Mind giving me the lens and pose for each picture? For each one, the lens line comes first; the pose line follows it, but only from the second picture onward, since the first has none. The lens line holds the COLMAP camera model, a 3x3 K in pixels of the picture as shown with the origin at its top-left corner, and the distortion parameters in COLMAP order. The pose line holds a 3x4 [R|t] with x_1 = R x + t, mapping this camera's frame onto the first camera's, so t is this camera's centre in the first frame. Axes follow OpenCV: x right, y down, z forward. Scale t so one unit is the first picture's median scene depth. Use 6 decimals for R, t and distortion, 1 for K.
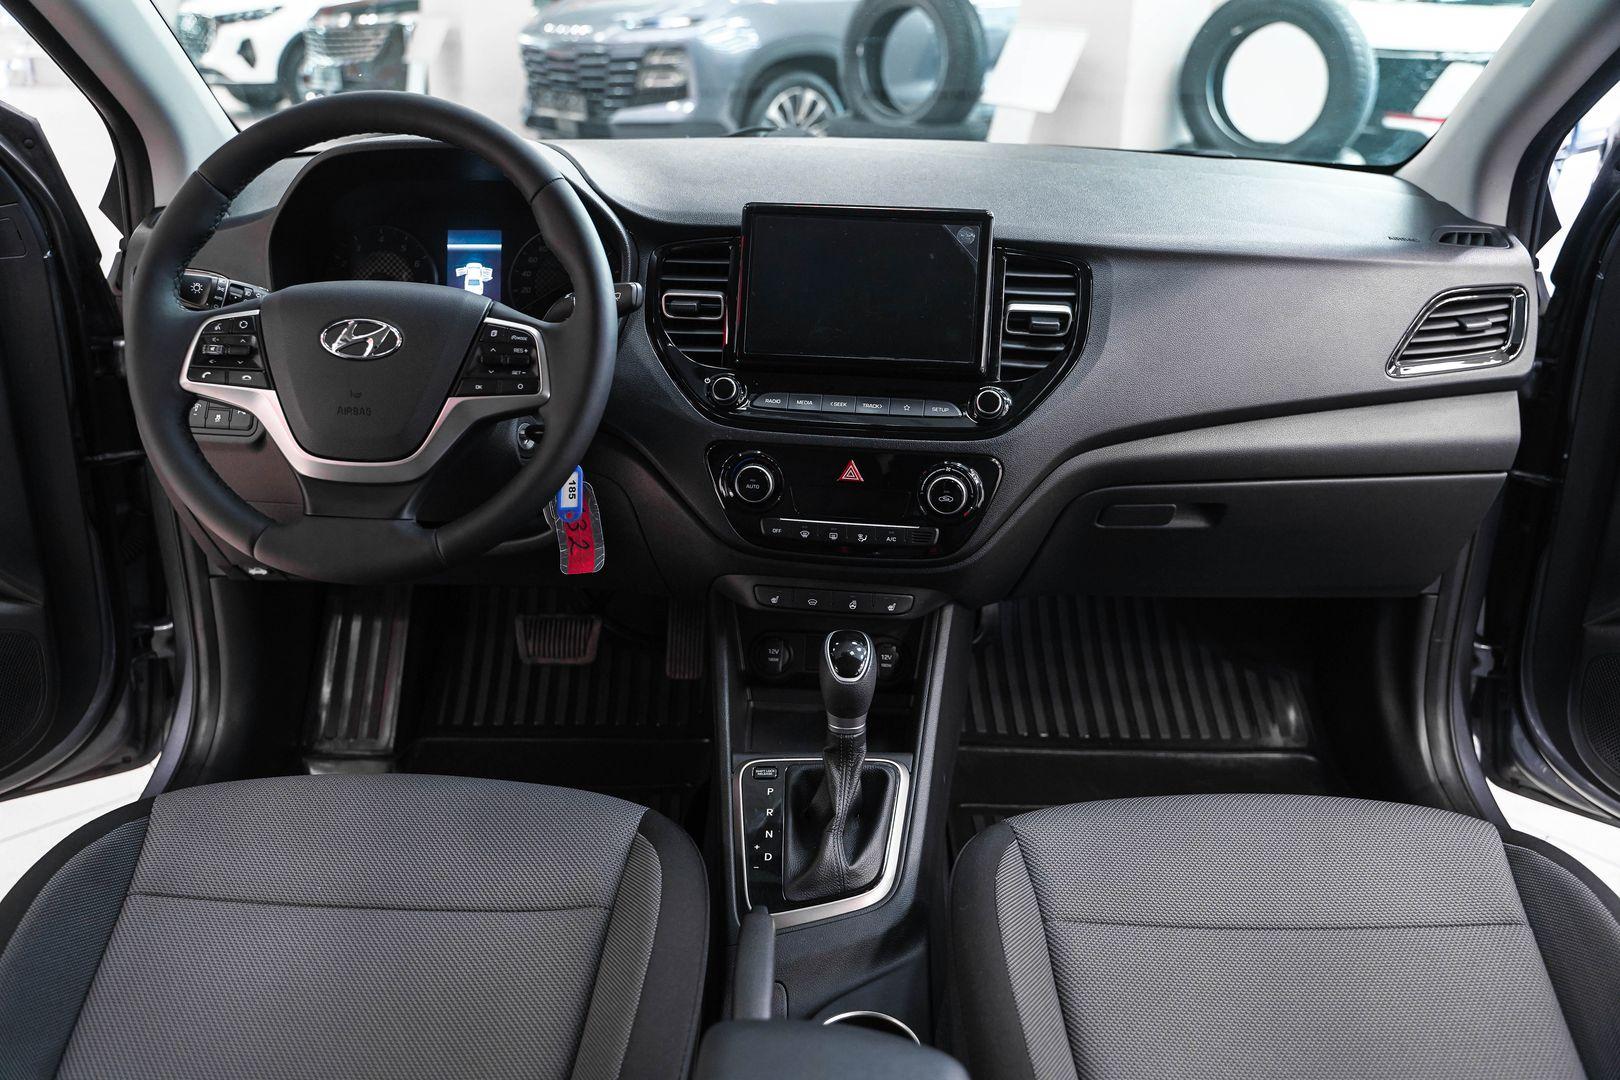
lens RADIAL K [[1308.3, 0, 810.0], [0, 1308.3, 540.0], [0, 0, 1]] dist [-0.126537, 0.085877]
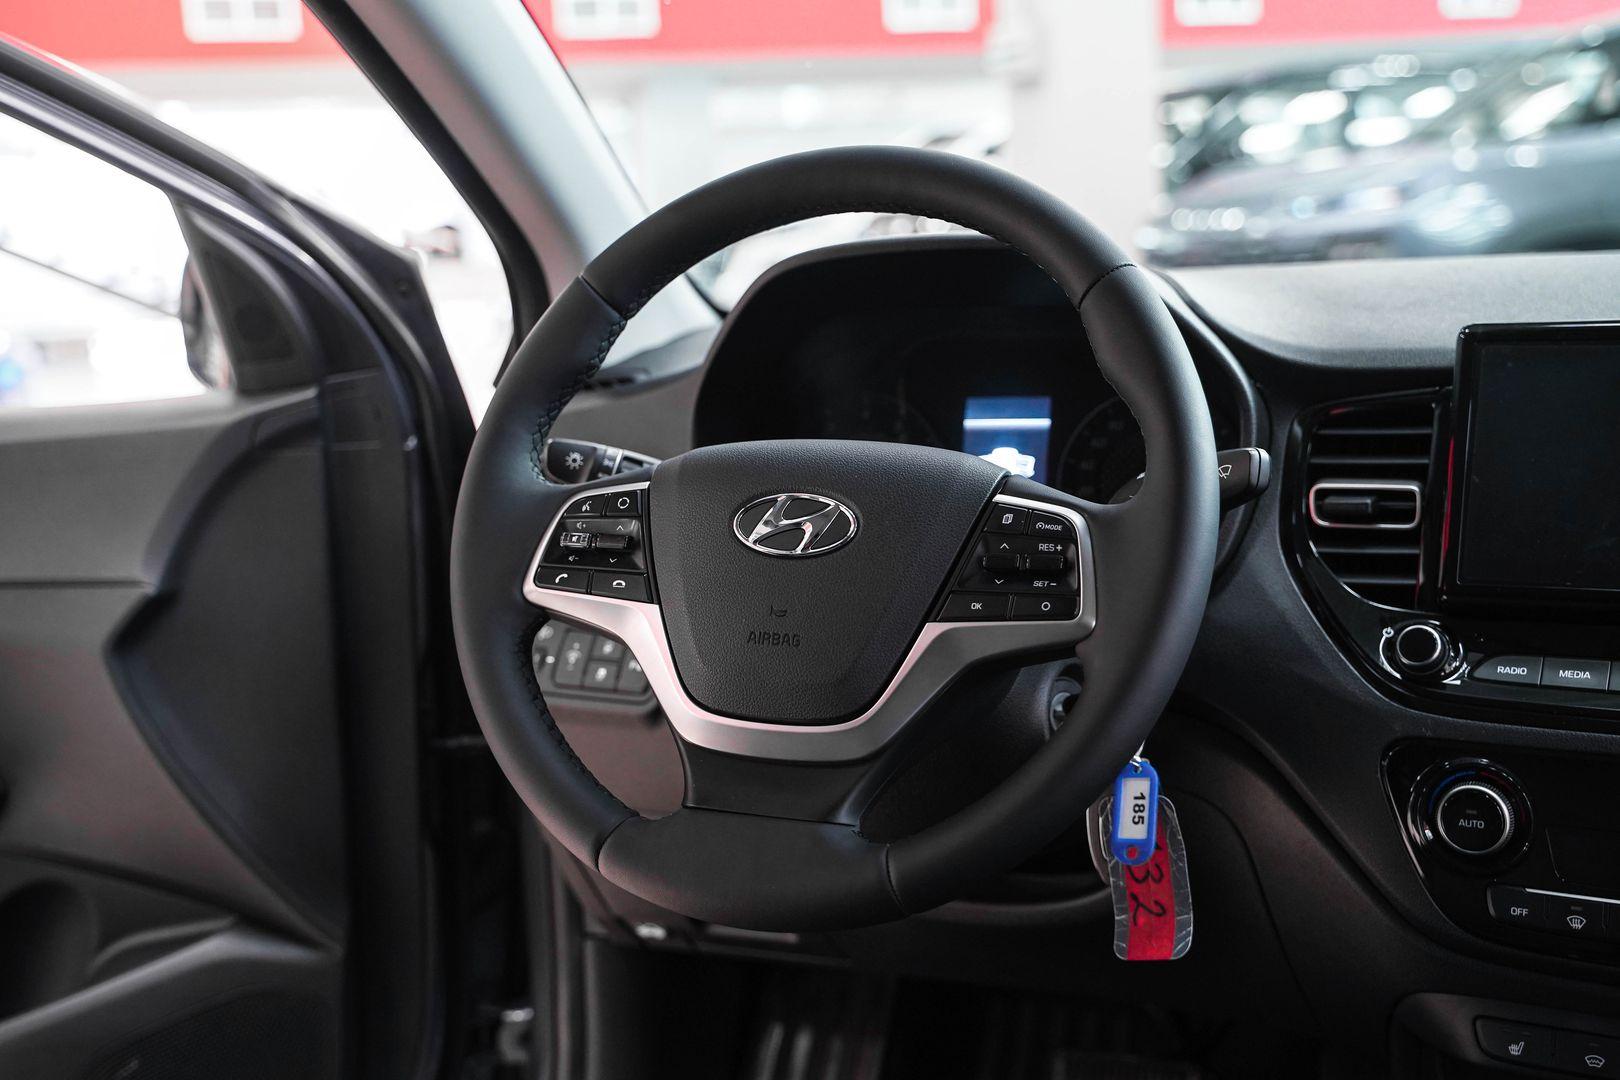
lens RADIAL K [[1929.1, 0, 803.3], [0, 1929.1, 516.6], [0, 0, 1]] dist [0.003512, 0.098109]
pose [[0.925743, -0.003489, -0.378136, 0.003589], [-0.086791, 0.971304, -0.221441, 0.037375], [0.368058, 0.237816, 0.898875, 0.143737]]
